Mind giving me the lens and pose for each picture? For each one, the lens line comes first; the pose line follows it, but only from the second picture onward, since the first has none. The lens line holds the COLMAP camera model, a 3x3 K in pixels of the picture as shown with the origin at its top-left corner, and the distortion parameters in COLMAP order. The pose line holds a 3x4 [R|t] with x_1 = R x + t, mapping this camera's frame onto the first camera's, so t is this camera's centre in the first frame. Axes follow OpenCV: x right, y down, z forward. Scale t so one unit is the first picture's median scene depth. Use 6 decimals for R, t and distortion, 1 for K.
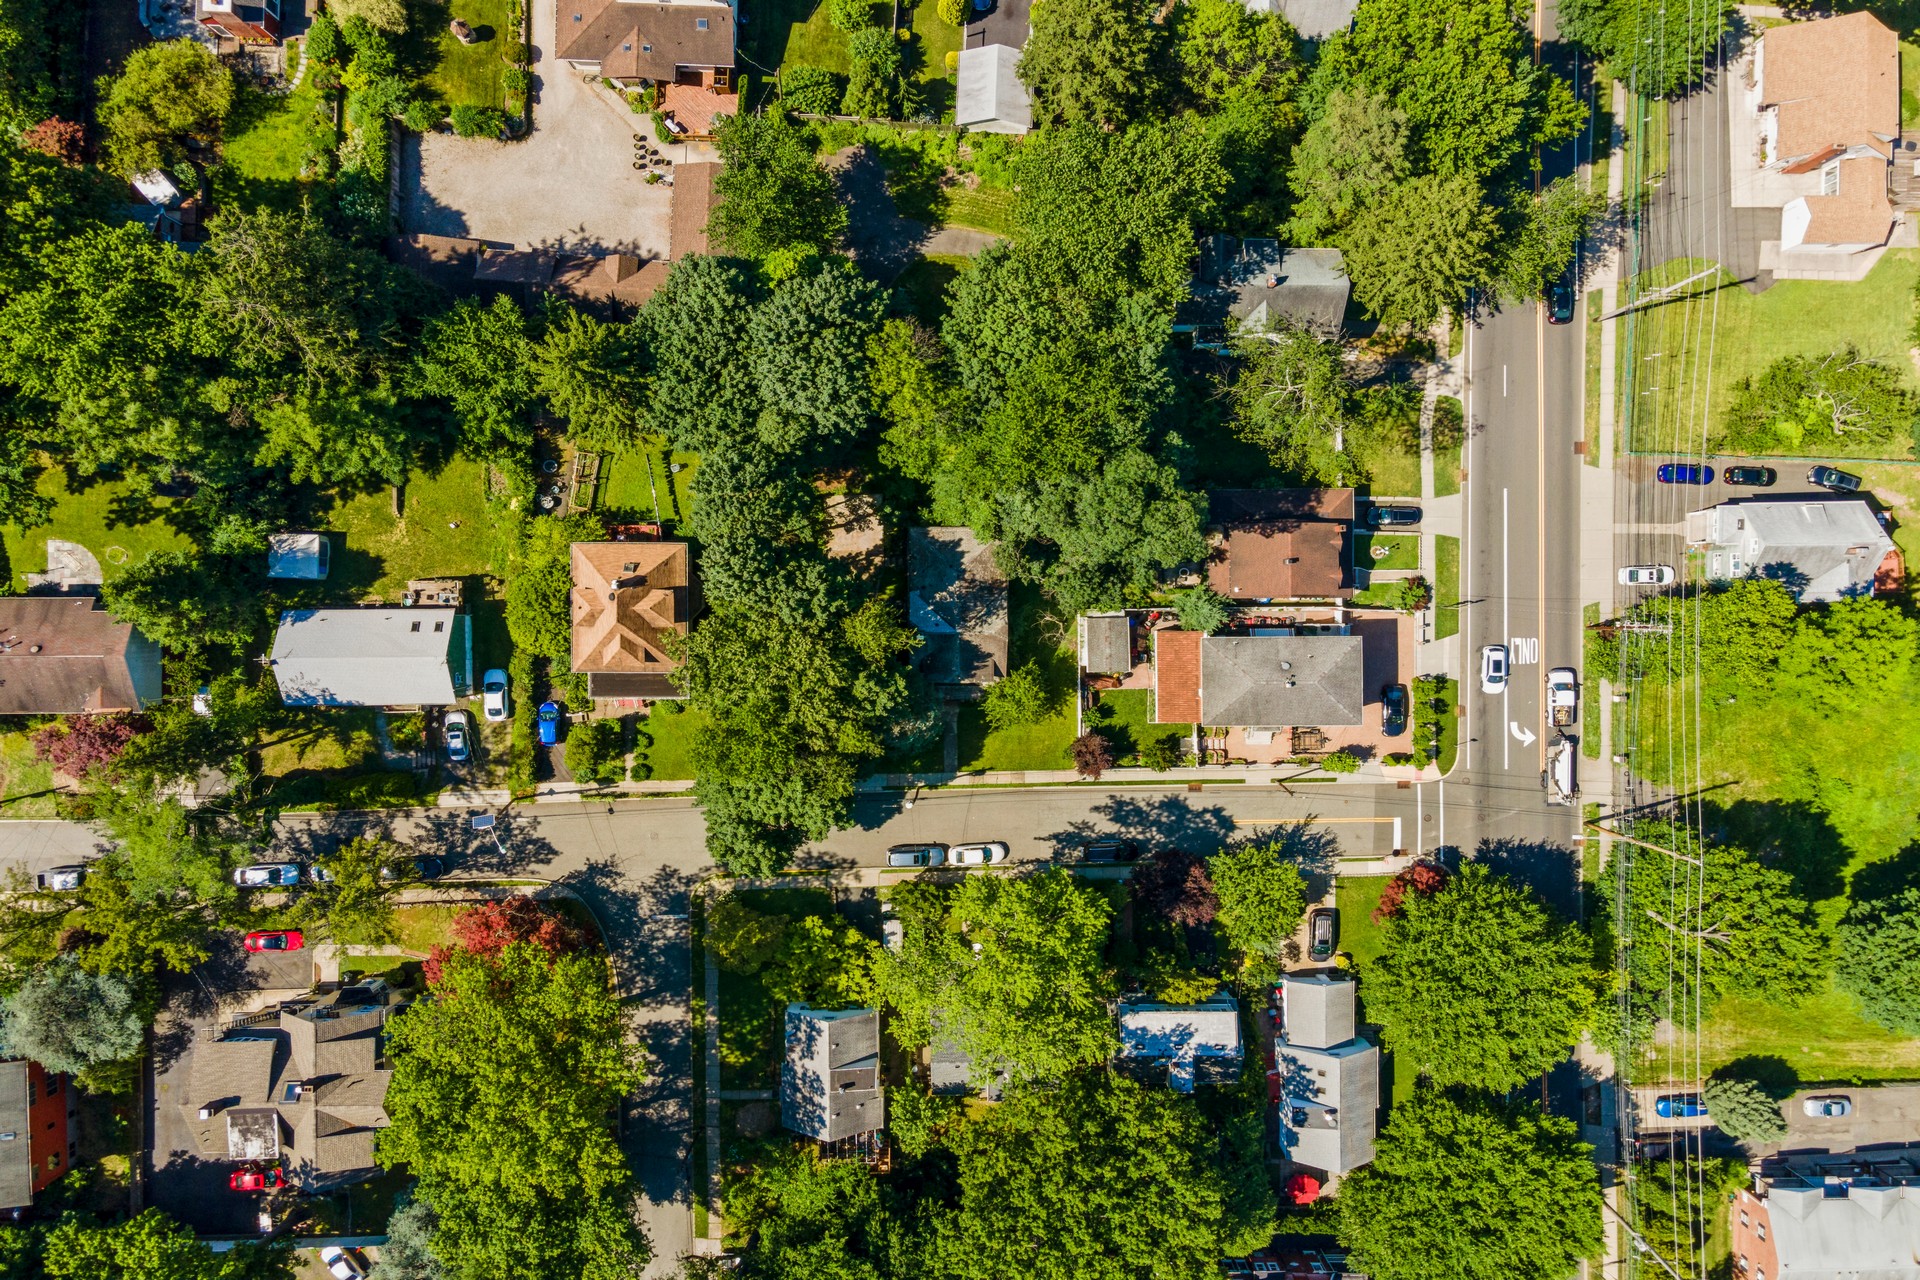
lens RADIAL K [[1321.2, 0, 972.3], [0, 1321.2, 659.4], [0, 0, 1]] dist [0.004357, 0.004188]
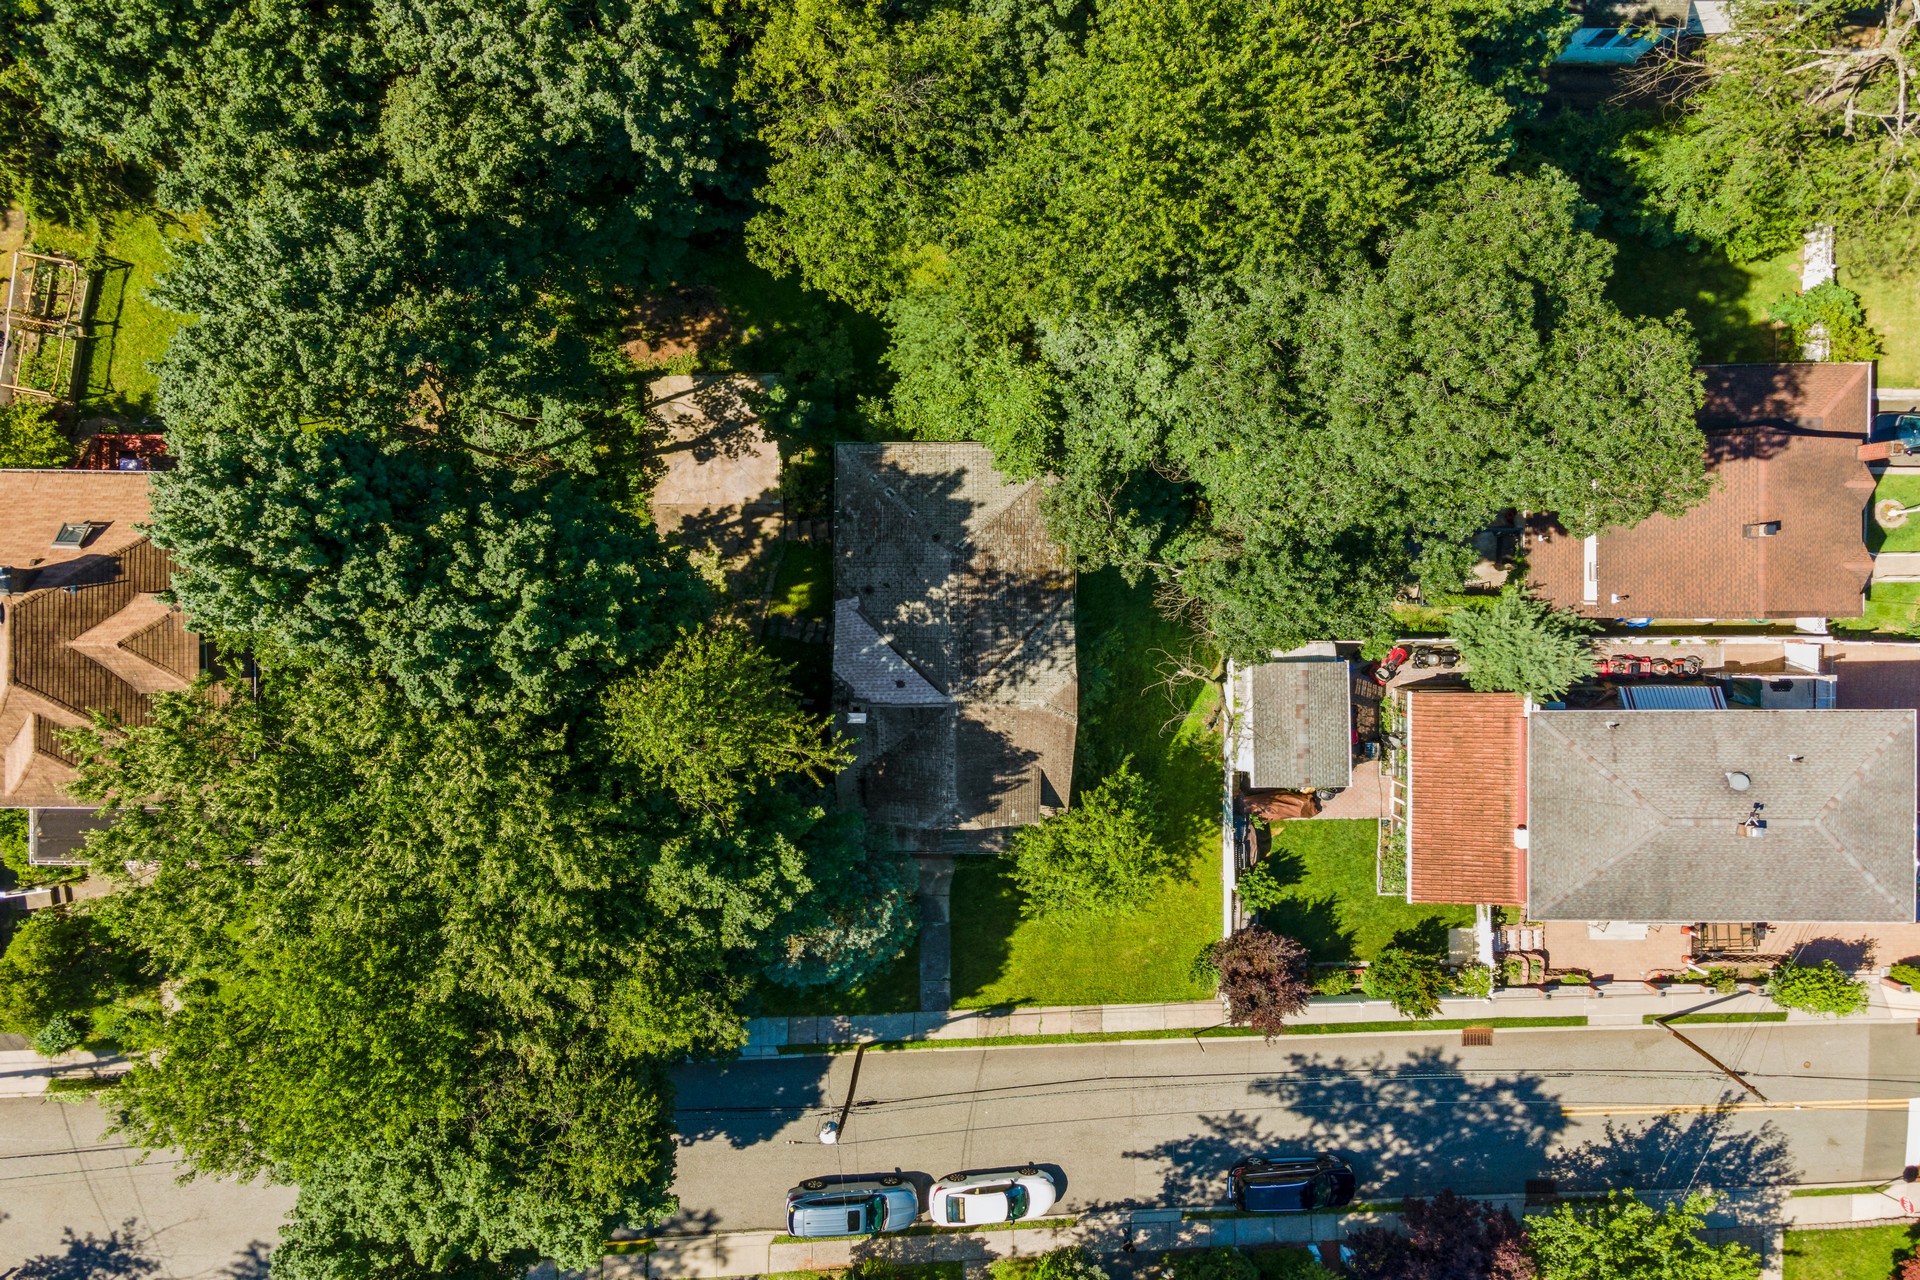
lens RADIAL K [[1321.2, 0, 960.5], [0, 1321.2, 632.3], [0, 0, 1]] dist [0.004357, 0.004188]
pose [[0.999959, 0.005443, -0.007211, -0.005510], [-0.005552, 0.999870, -0.015161, -0.034048], [0.007127, 0.015201, 0.999859, 0.571929]]
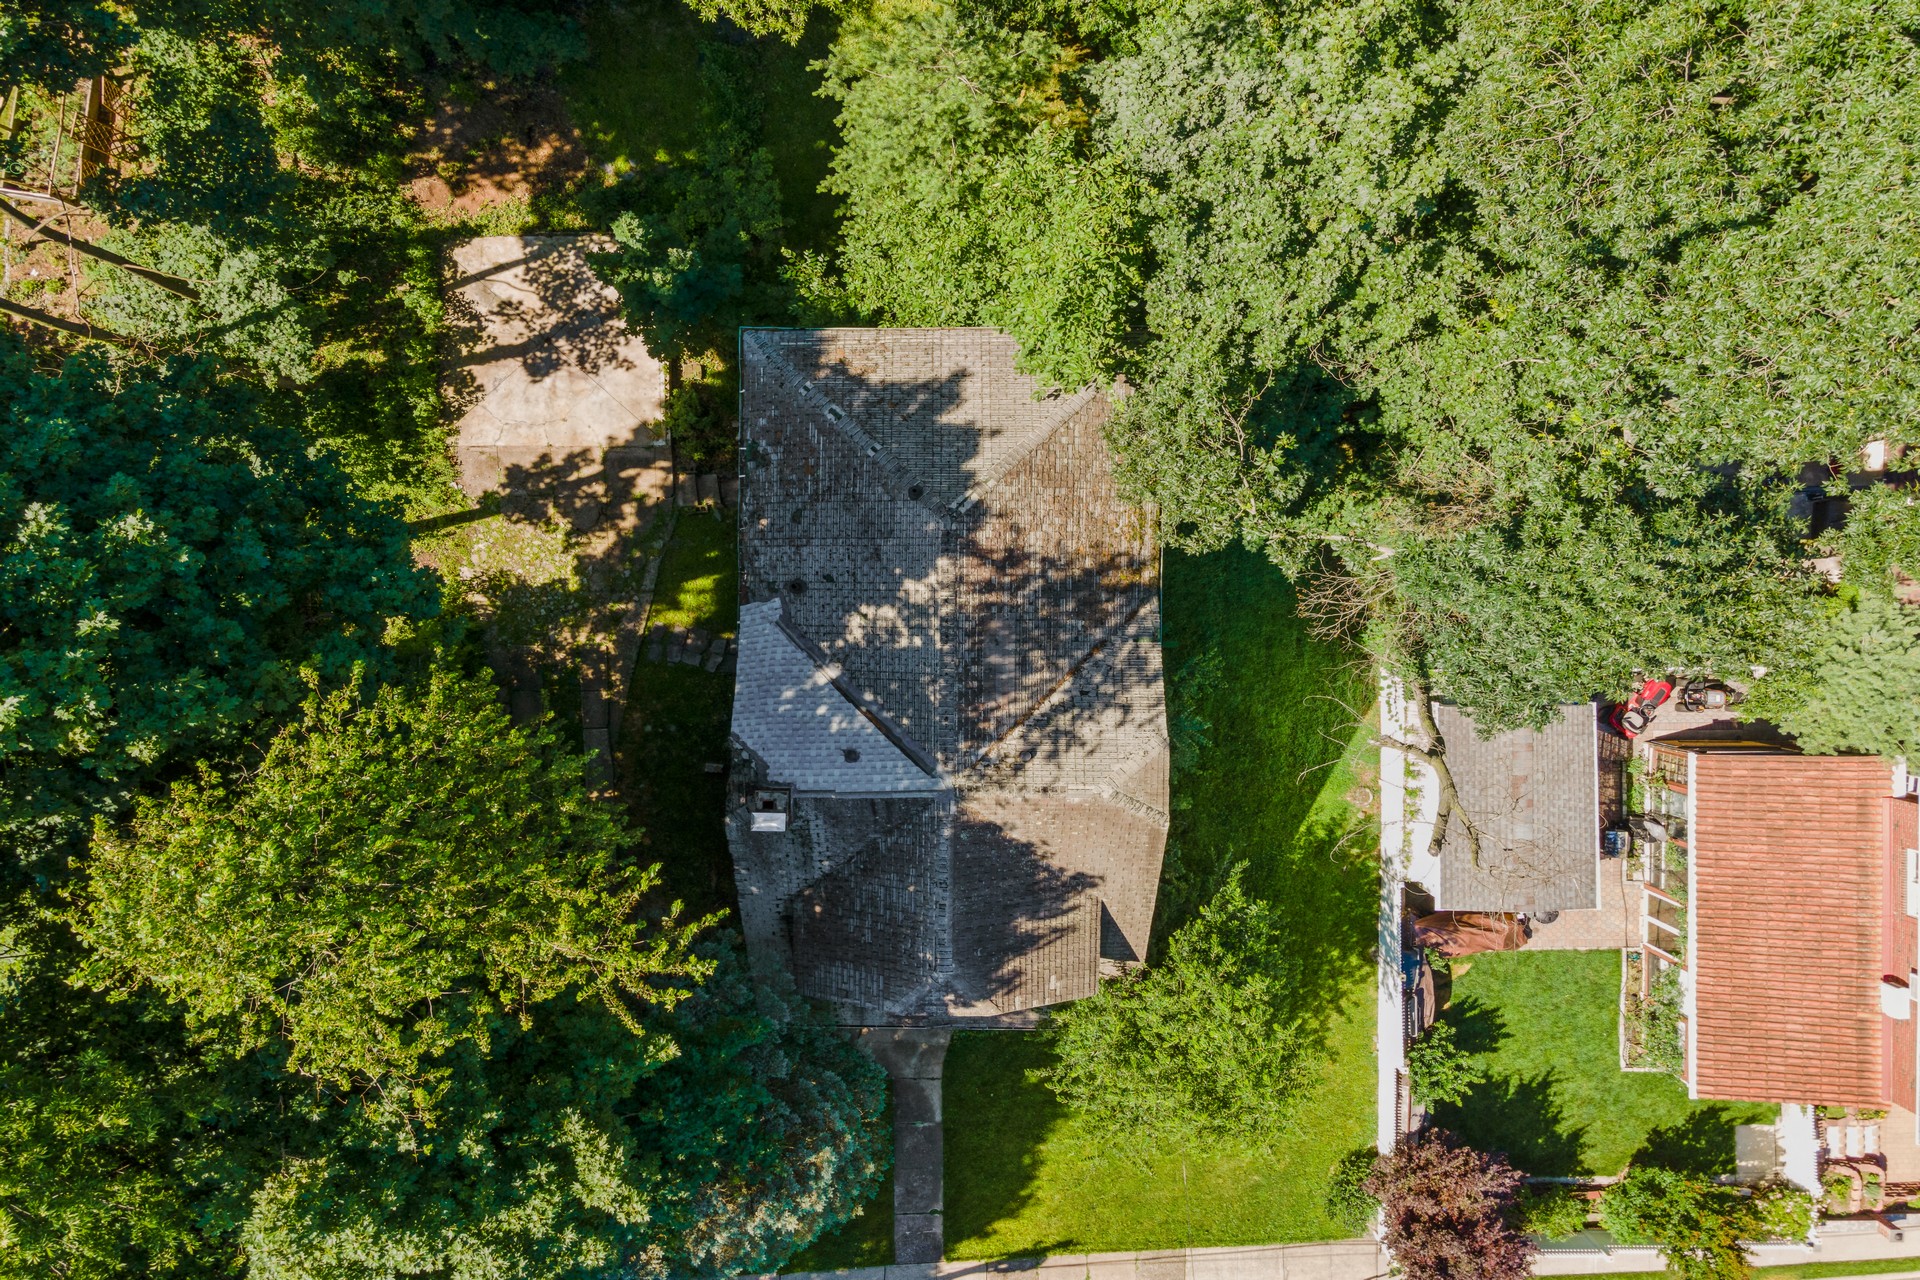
lens RADIAL K [[1321.2, 0, 946.9], [0, 1321.2, 629.9], [0, 0, 1]] dist [0.004357, 0.004188]
pose [[0.999856, 0.005769, -0.015964, -0.006937], [-0.006017, 0.999861, -0.015561, -0.041768], [0.015872, 0.015655, 0.999751, 0.740960]]
